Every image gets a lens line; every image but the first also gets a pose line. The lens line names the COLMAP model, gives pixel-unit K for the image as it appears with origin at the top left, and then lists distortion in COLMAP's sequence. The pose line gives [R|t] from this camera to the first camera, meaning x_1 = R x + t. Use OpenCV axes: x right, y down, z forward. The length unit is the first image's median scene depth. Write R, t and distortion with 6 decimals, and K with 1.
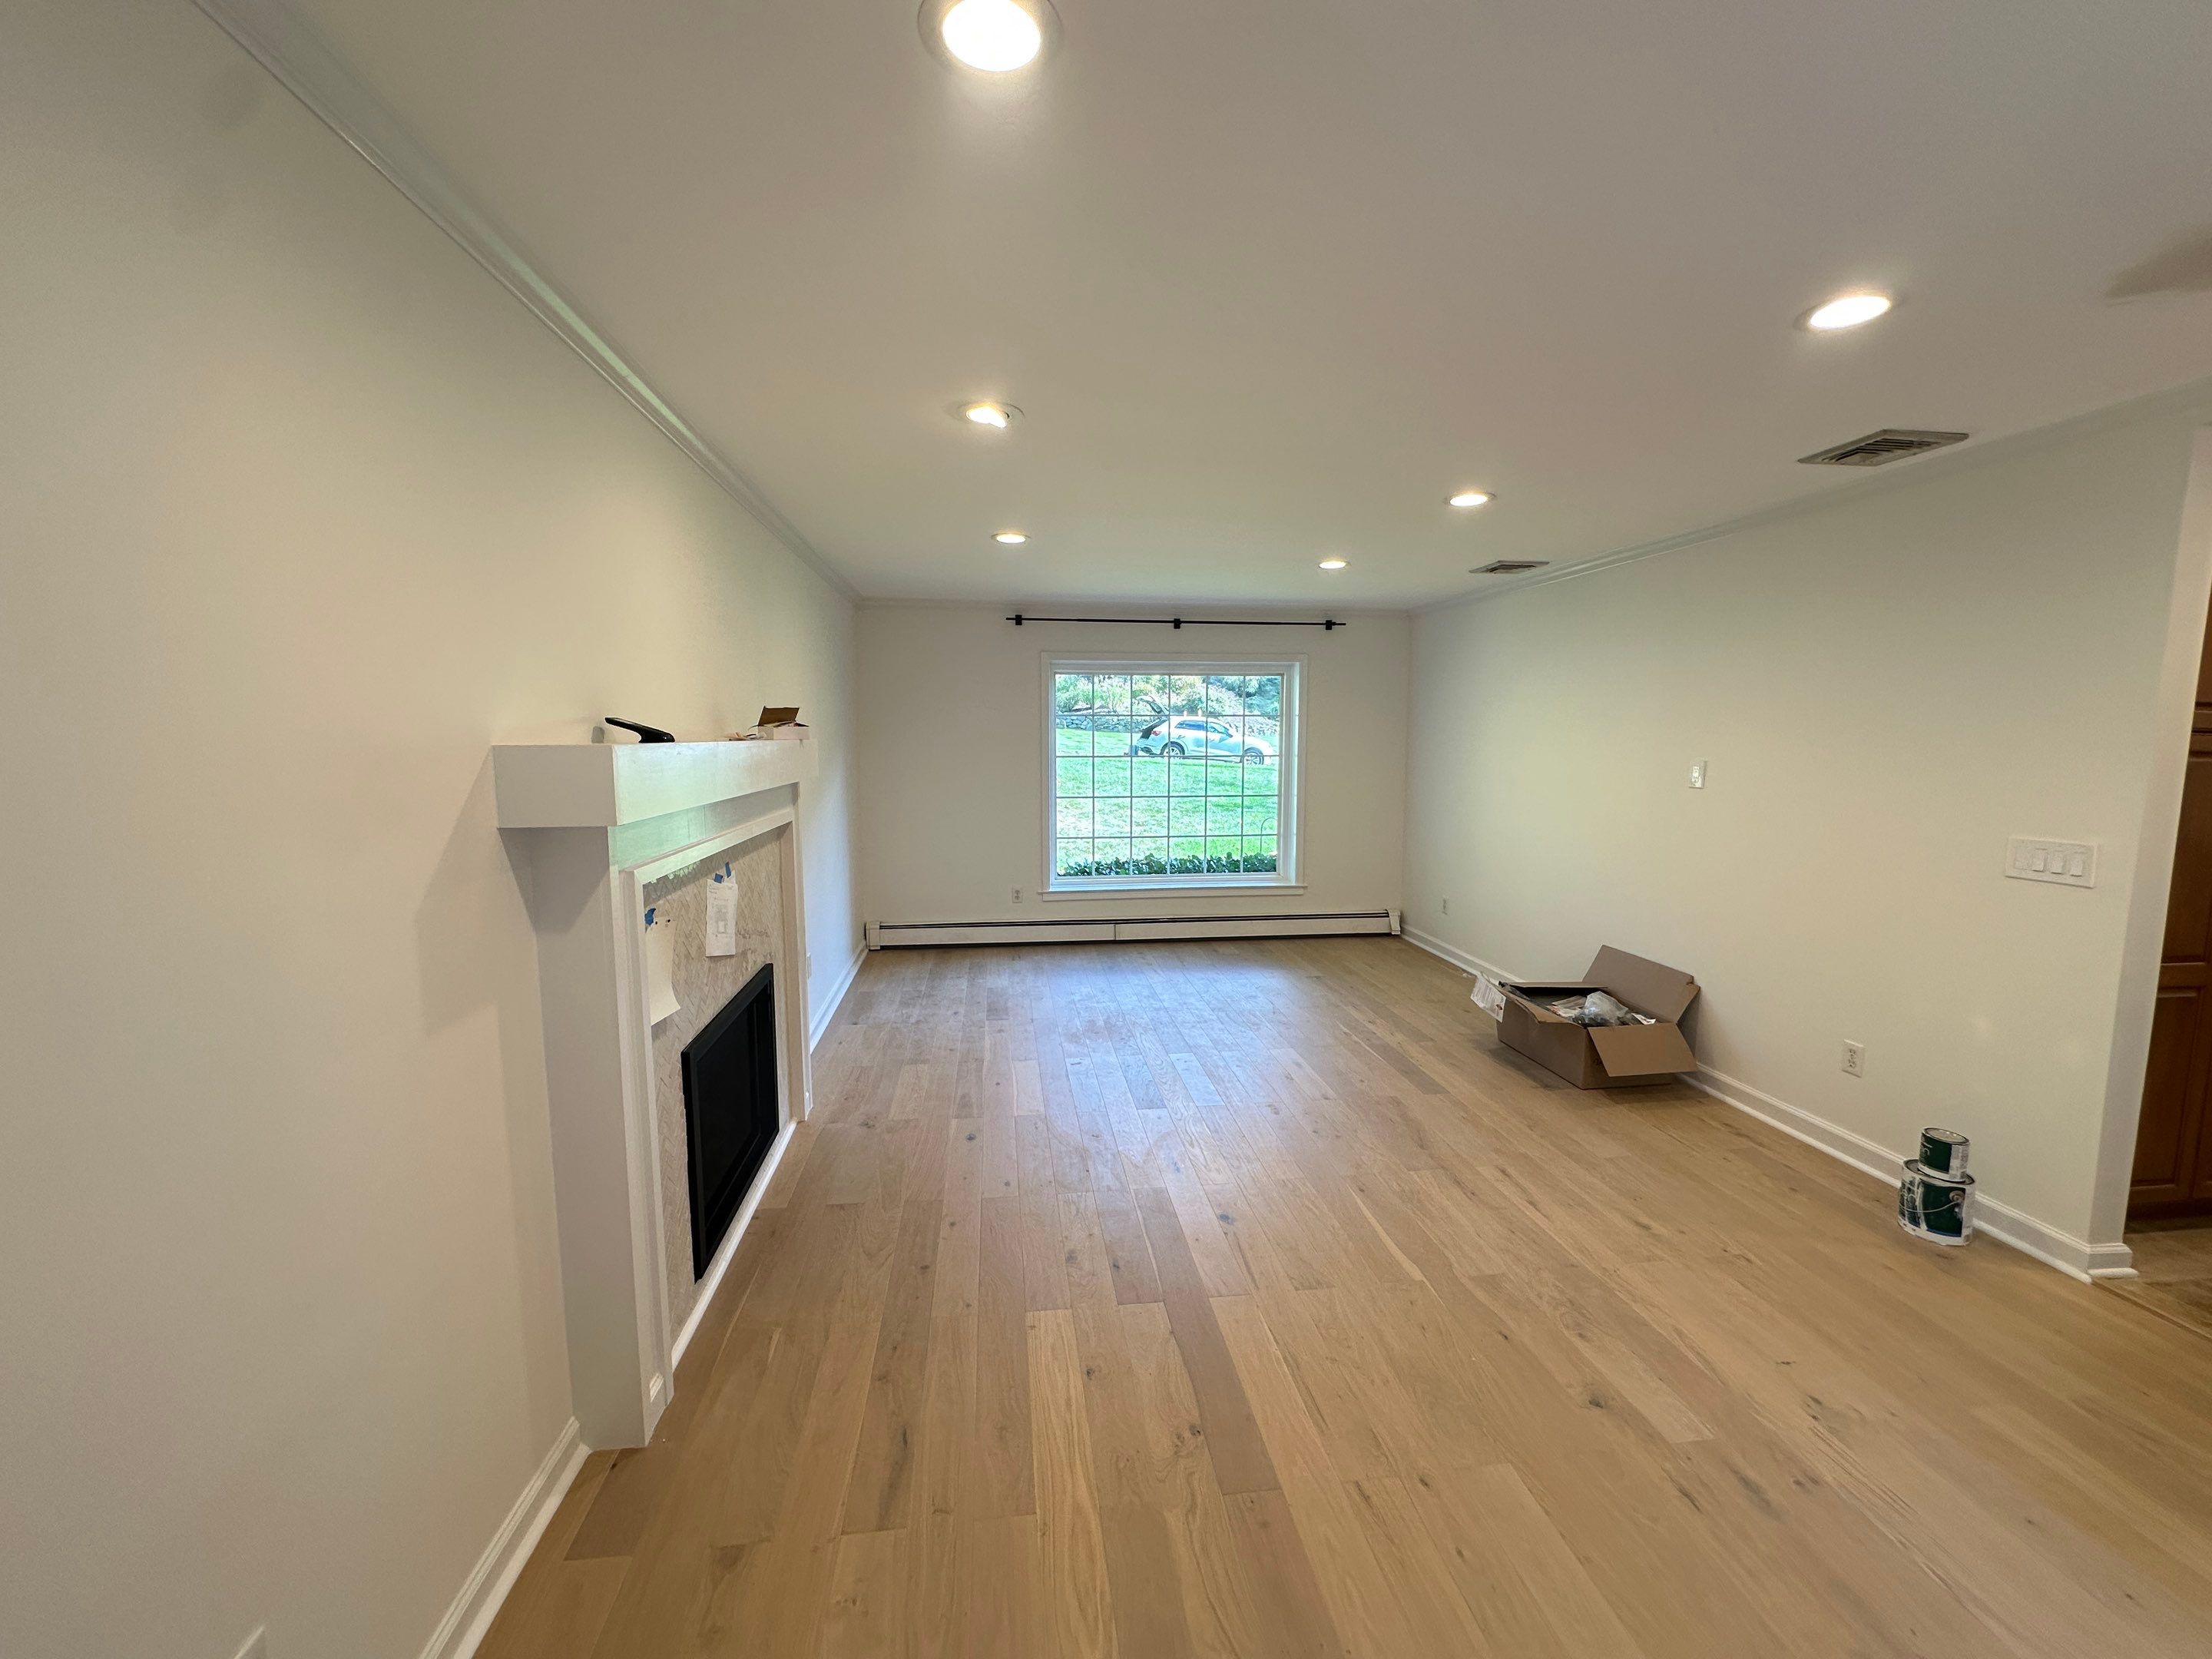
lens RADIAL K [[880.8, 0, 1105.0], [0, 880.8, 817.6], [0, 0, 1]] dist [-0.009695, 0.000776]
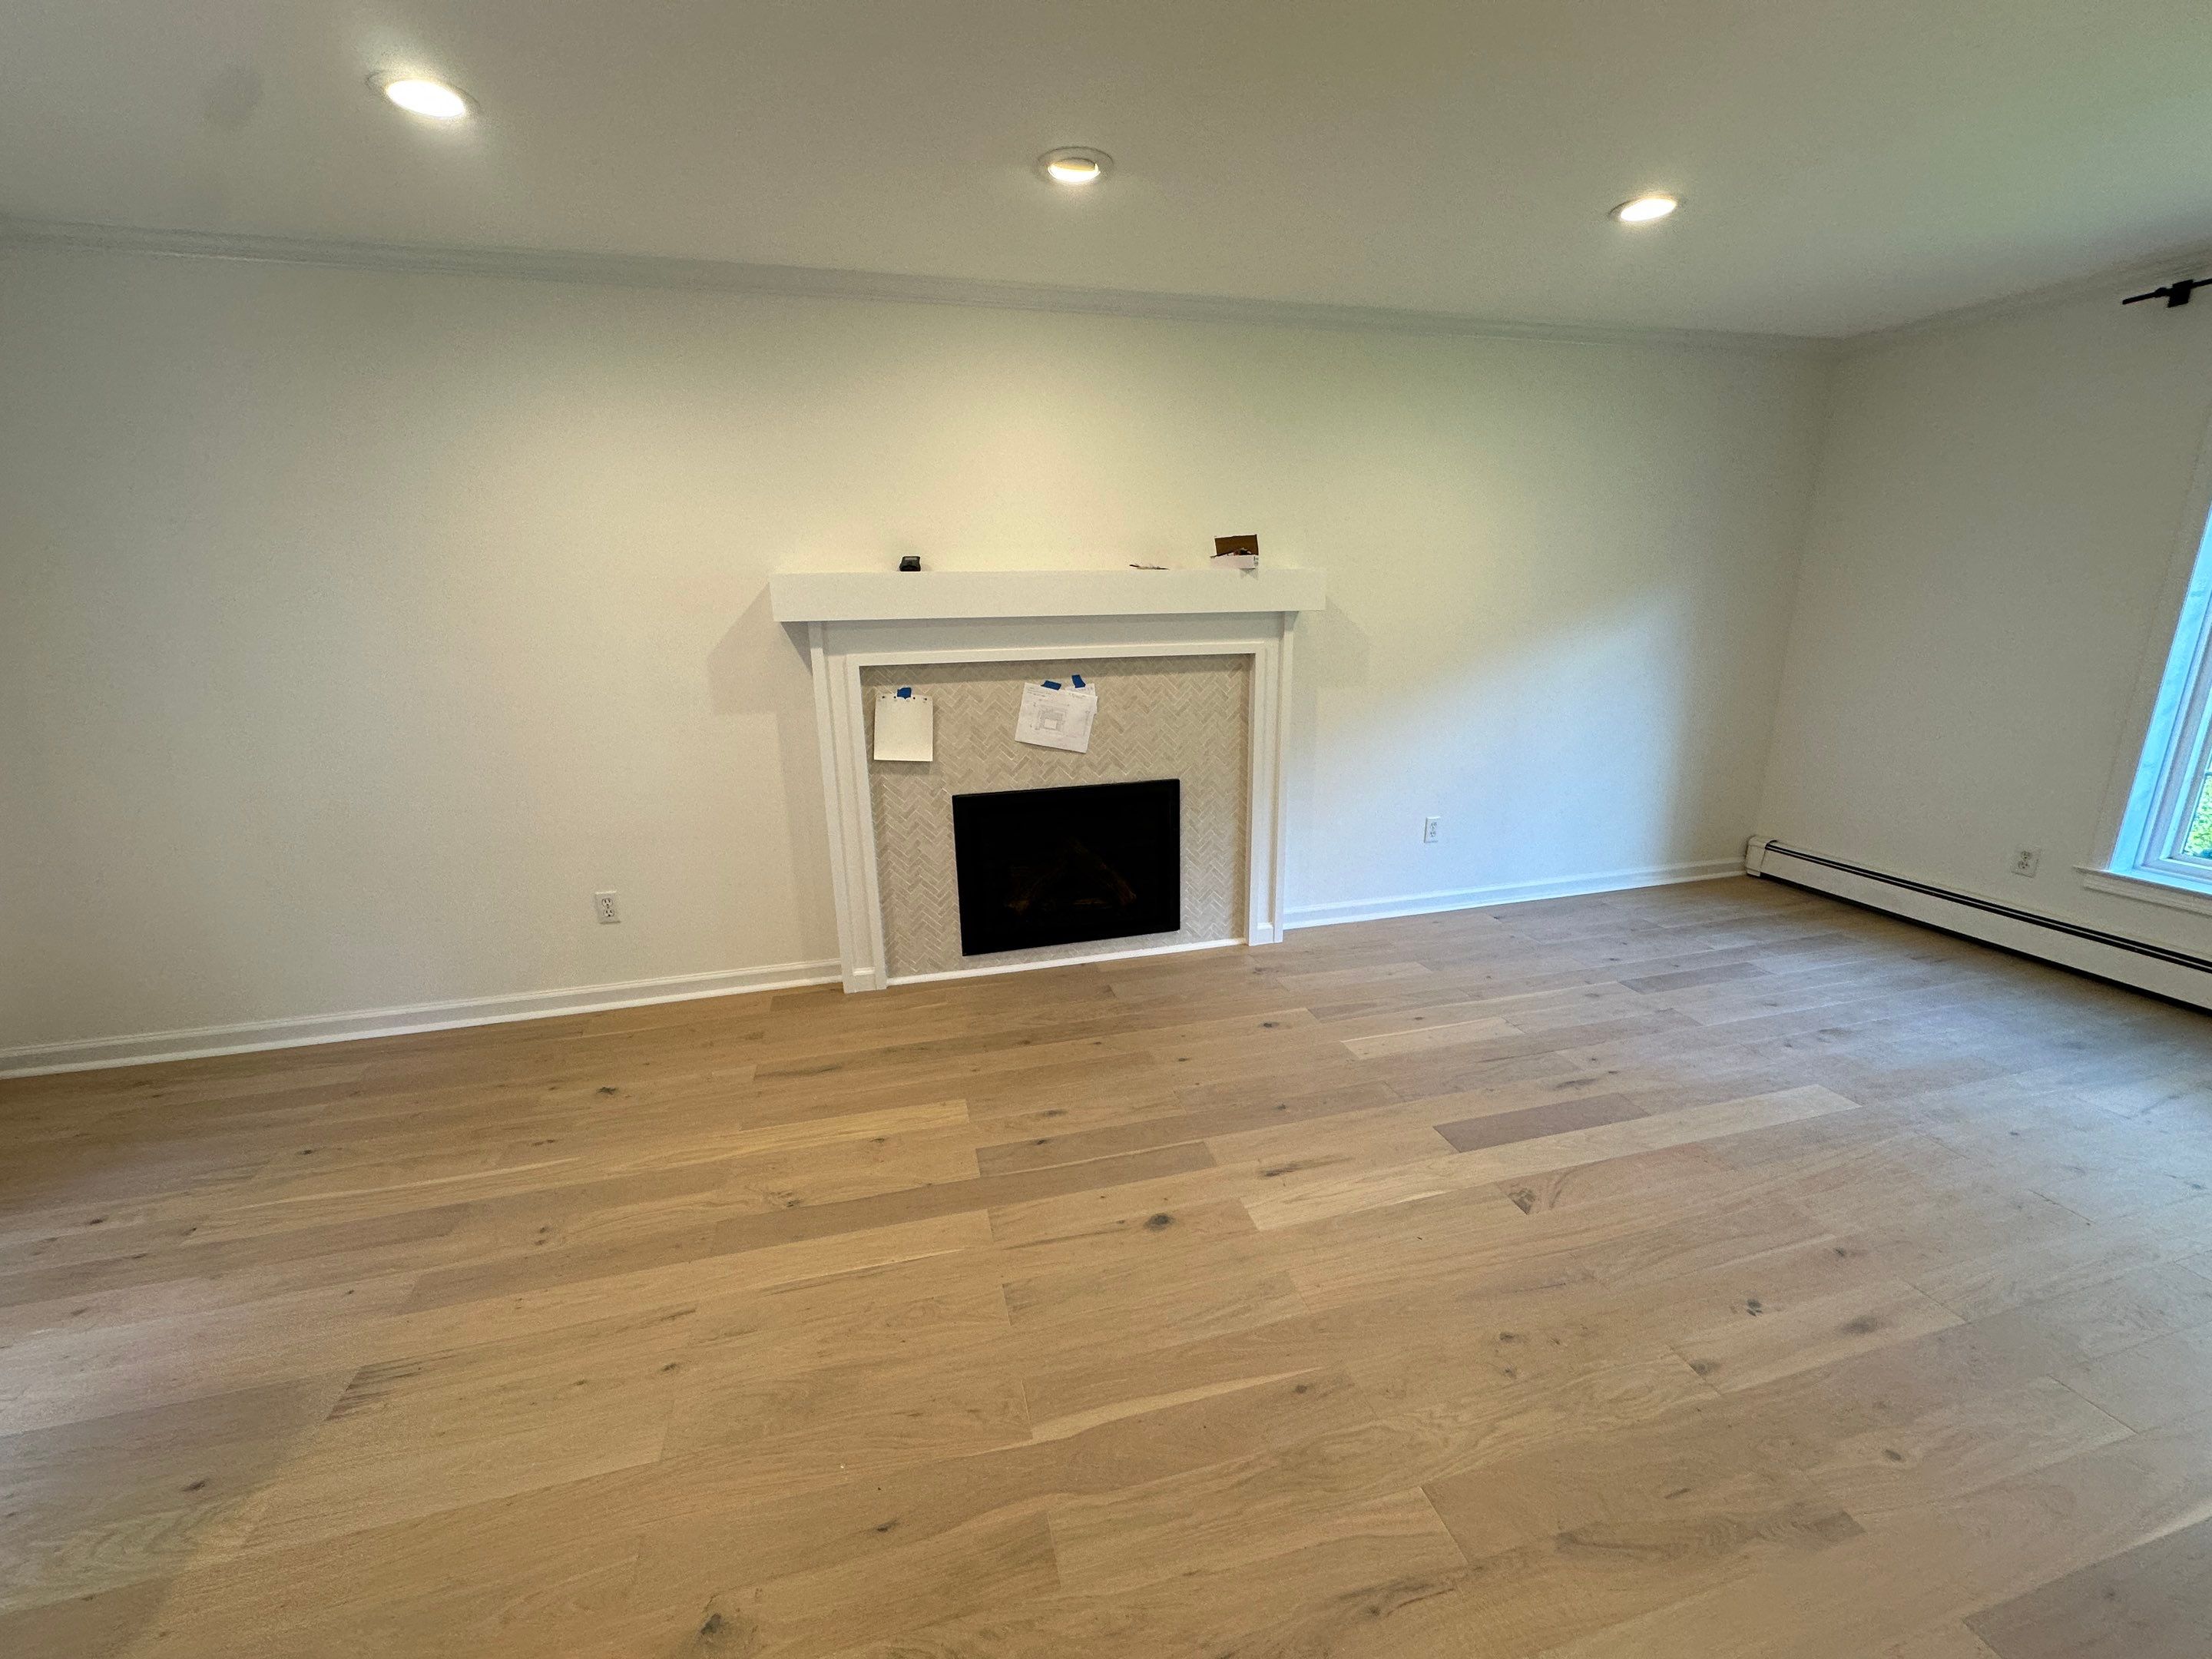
lens RADIAL K [[880.8, 0, 1105.3], [0, 880.8, 827.4], [0, 0, 1]] dist [-0.009695, 0.000776]
pose [[0.126420, 0.246481, -0.960867, 0.725804], [-0.076093, 0.968194, 0.238349, -0.034108], [0.989054, 0.042983, 0.141154, 0.802494]]
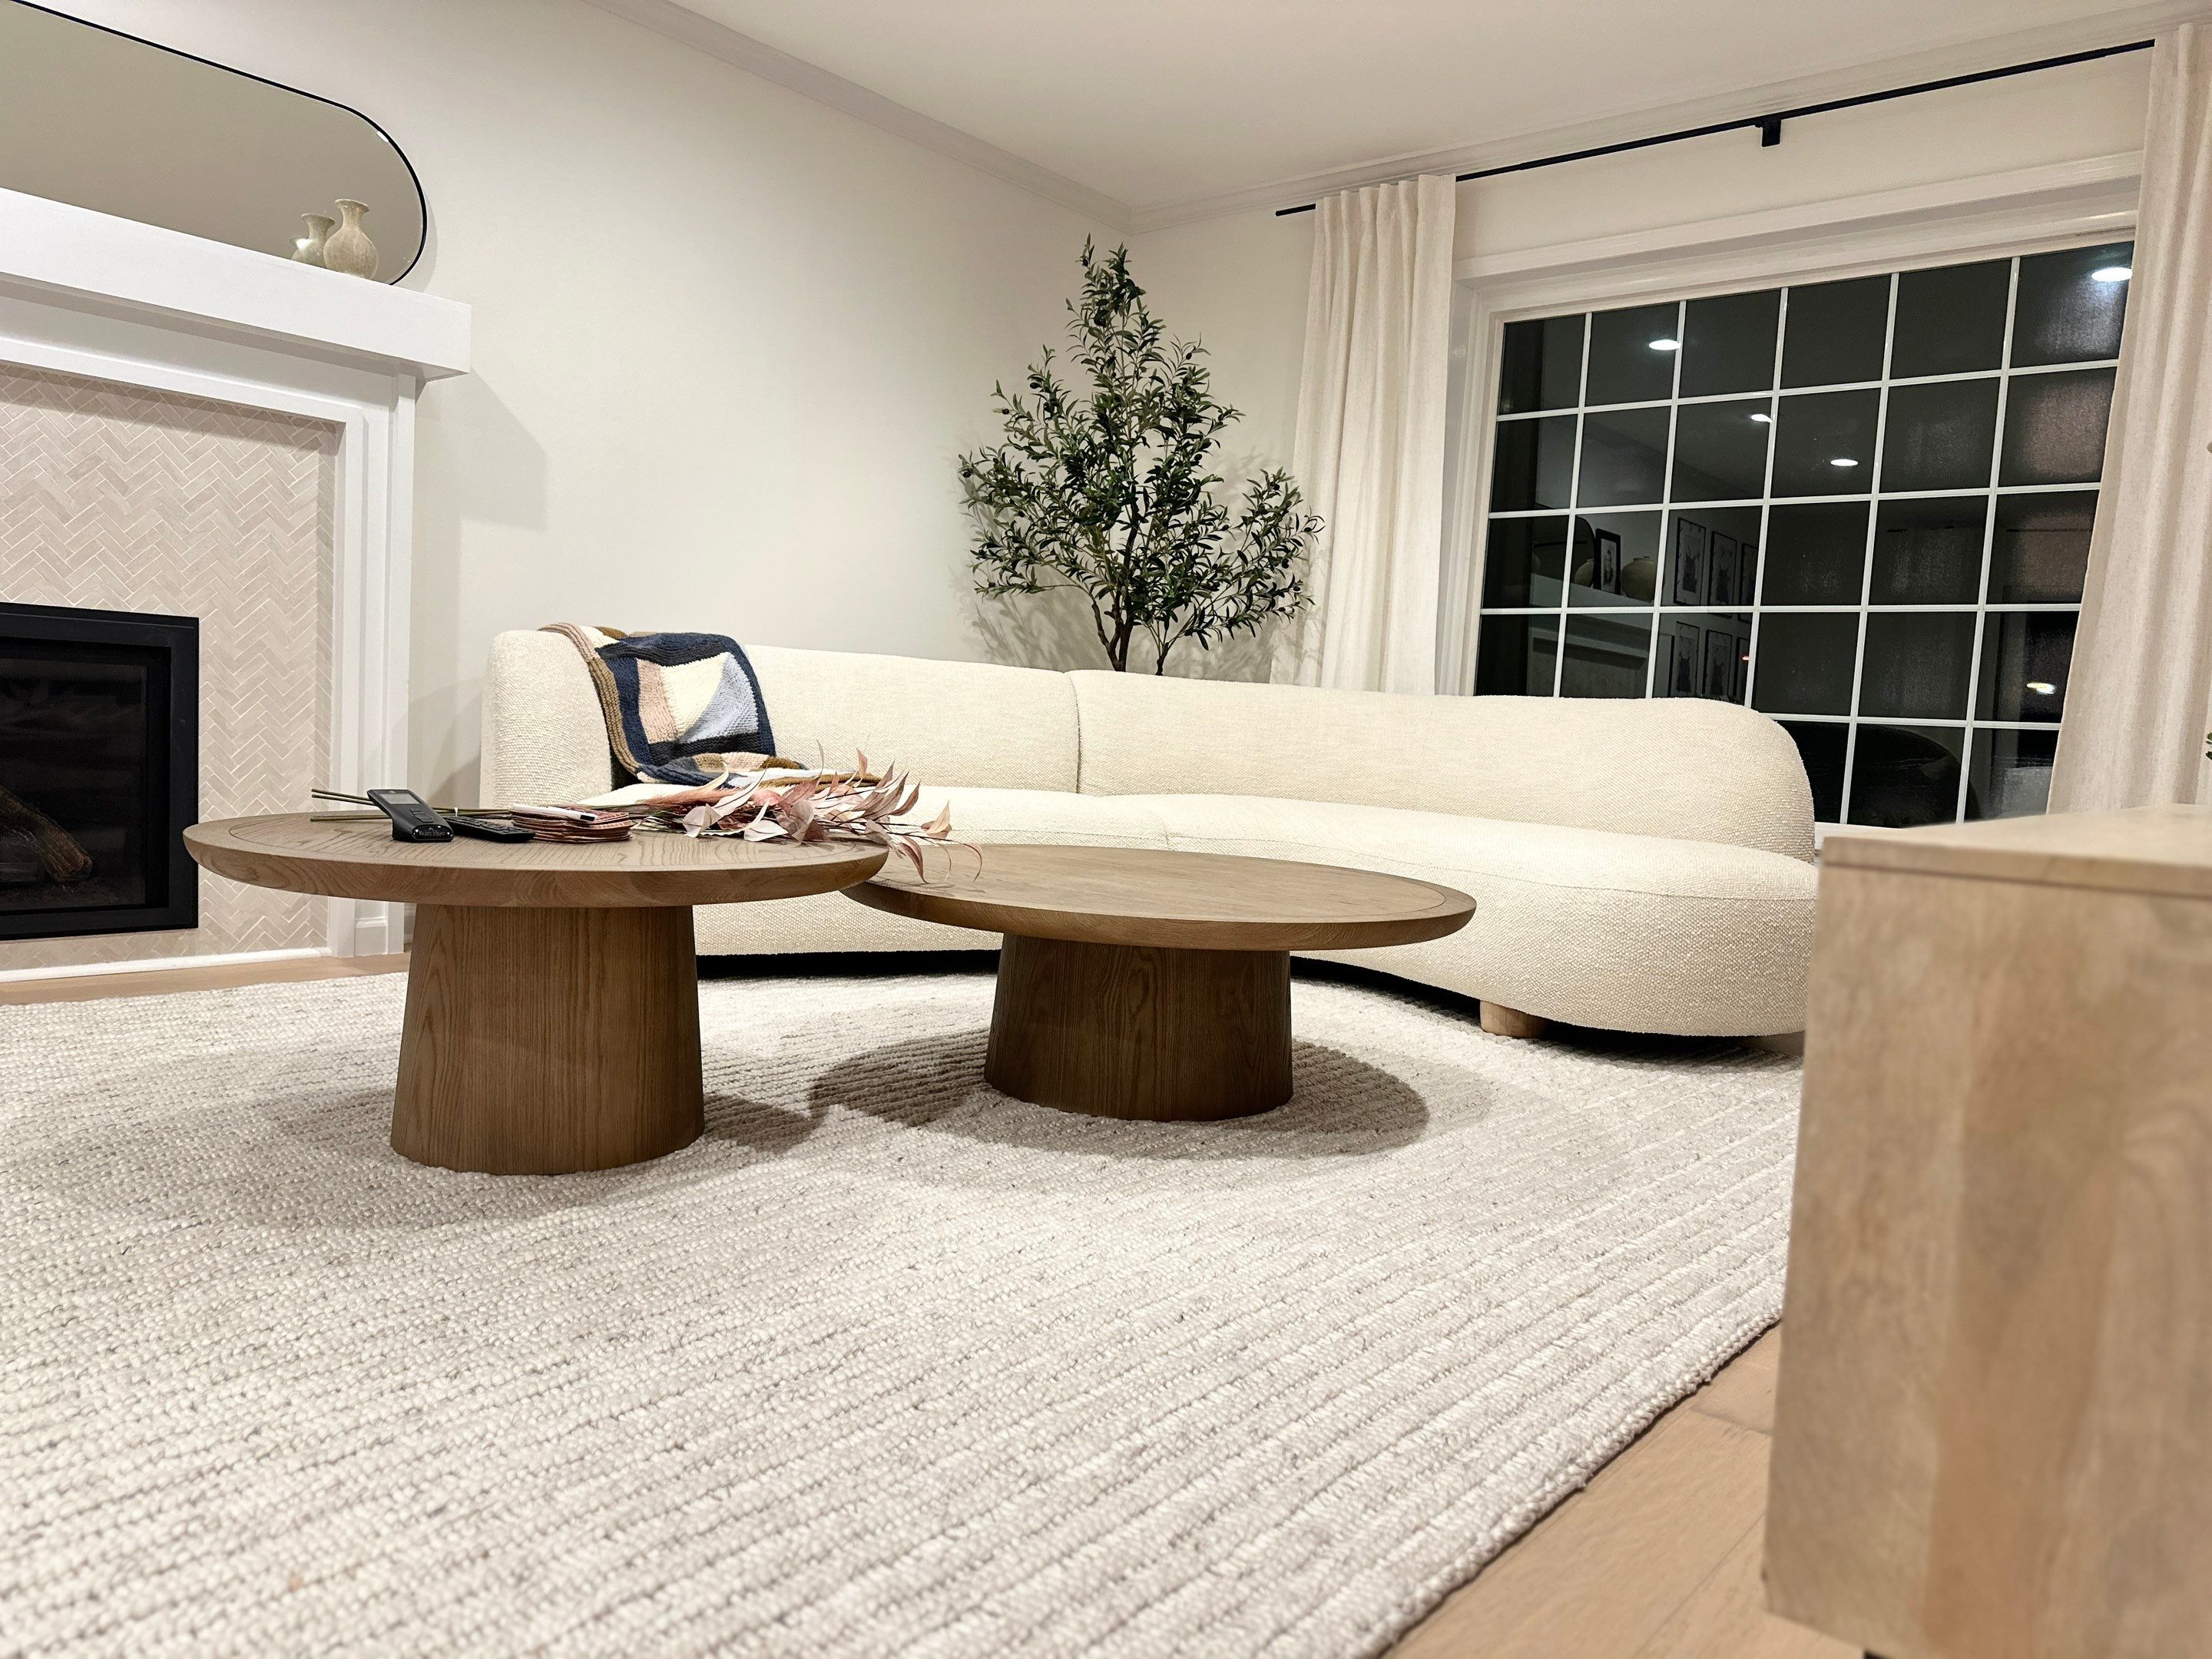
lens RADIAL K [[1565.3, 0, 1111.8], [0, 1565.3, 842.9], [0, 0, 1]] dist [0.079471, -0.093970]
pose [[0.676557, 0.099780, -0.729599, 0.888822], [-0.127506, 0.991685, 0.017387, 0.224480], [0.725268, 0.081265, 0.683654, 0.774027]]
